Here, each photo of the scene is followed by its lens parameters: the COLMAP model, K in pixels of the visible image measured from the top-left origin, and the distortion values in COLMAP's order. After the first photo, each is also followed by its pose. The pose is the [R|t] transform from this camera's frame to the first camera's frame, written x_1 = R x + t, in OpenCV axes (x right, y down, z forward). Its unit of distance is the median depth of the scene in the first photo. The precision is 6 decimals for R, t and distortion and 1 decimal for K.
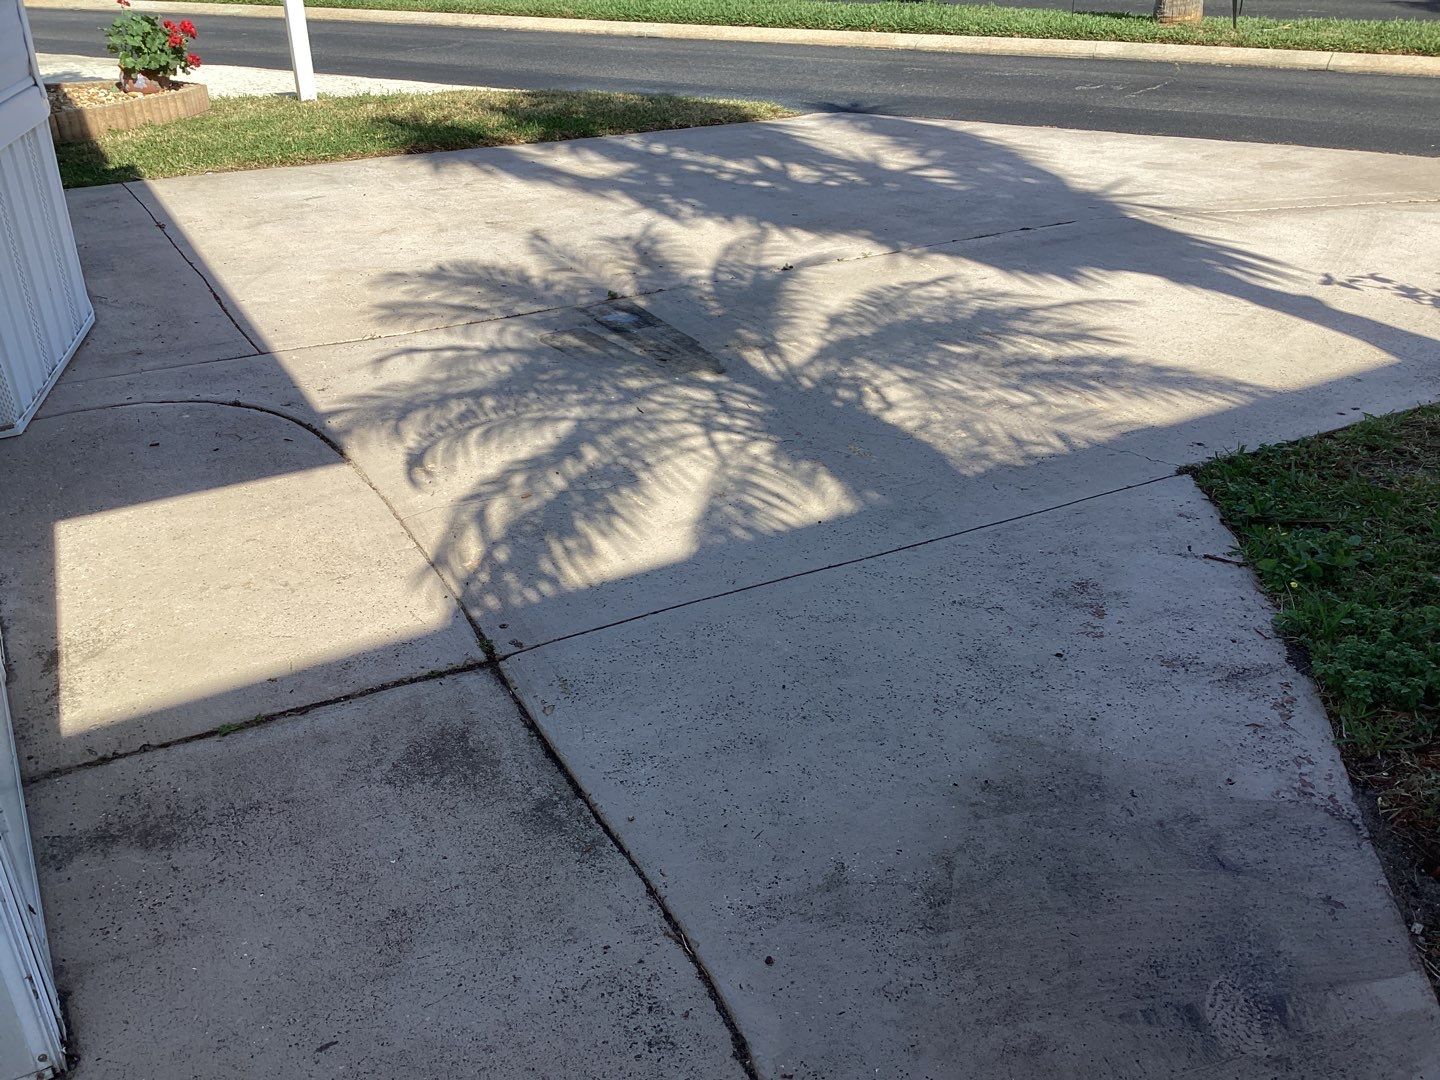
lens RADIAL K [[1299.6, 0, 720.0], [0, 1299.6, 540.0], [0, 0, 1]] dist [0.095875, -0.208407]
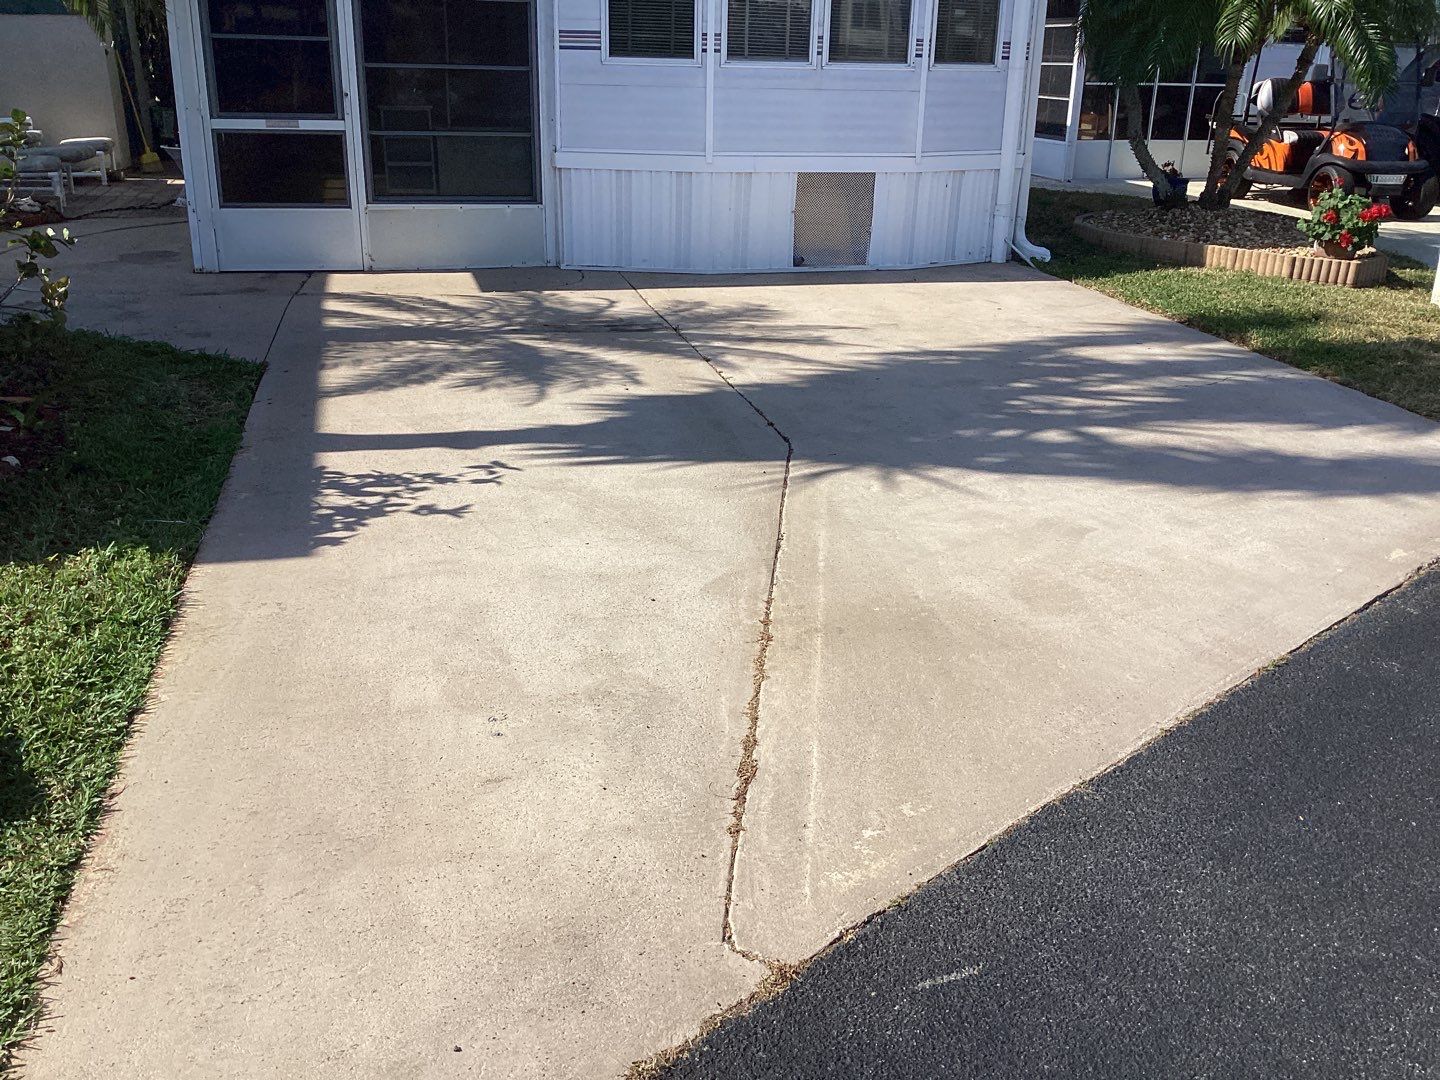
lens RADIAL K [[1359.5, 0, 724.0], [0, 1359.5, 568.8], [0, 0, 1]] dist [0.075859, -0.219329]
pose [[-0.276215, 0.362508, -0.890109, 1.945670], [-0.451062, 0.768911, 0.453121, -0.974323], [0.848674, 0.526653, -0.048871, 1.715995]]
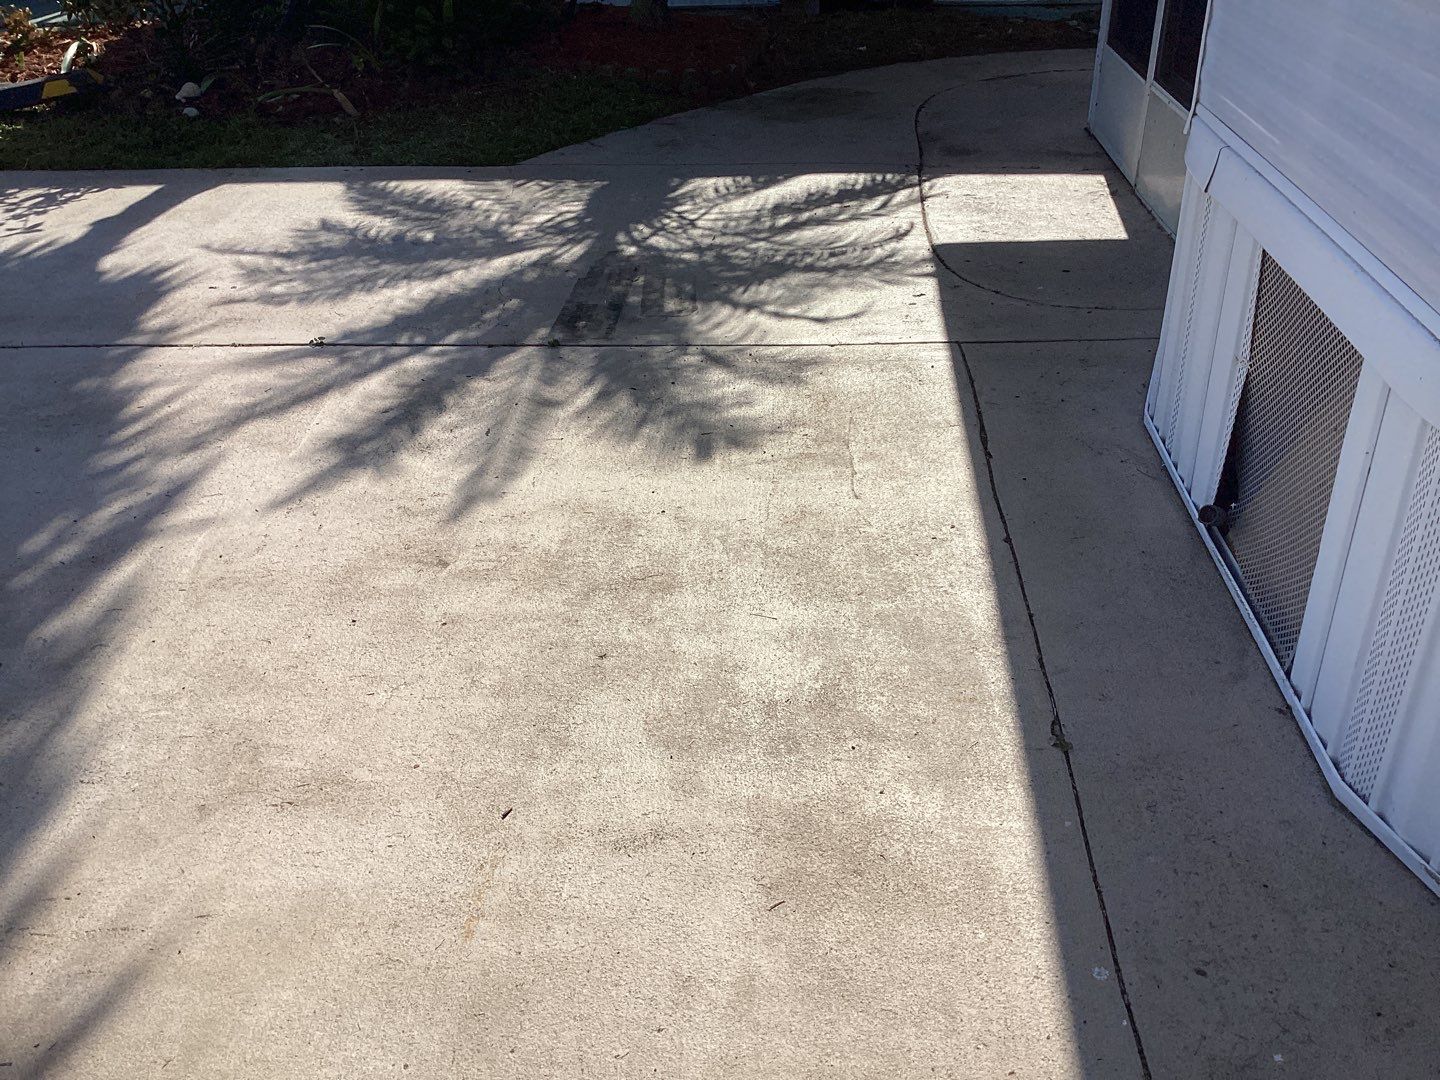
lens RADIAL K [[1353.2, 0, 720.0], [0, 1353.2, 540.0], [0, 0, 1]] dist [0.027374, -0.087723]
pose [[-0.832536, -0.253661, 0.492483, -0.863337], [0.274702, 0.582969, 0.764647, -1.021379], [-0.481064, 0.771883, -0.415662, 1.901944]]
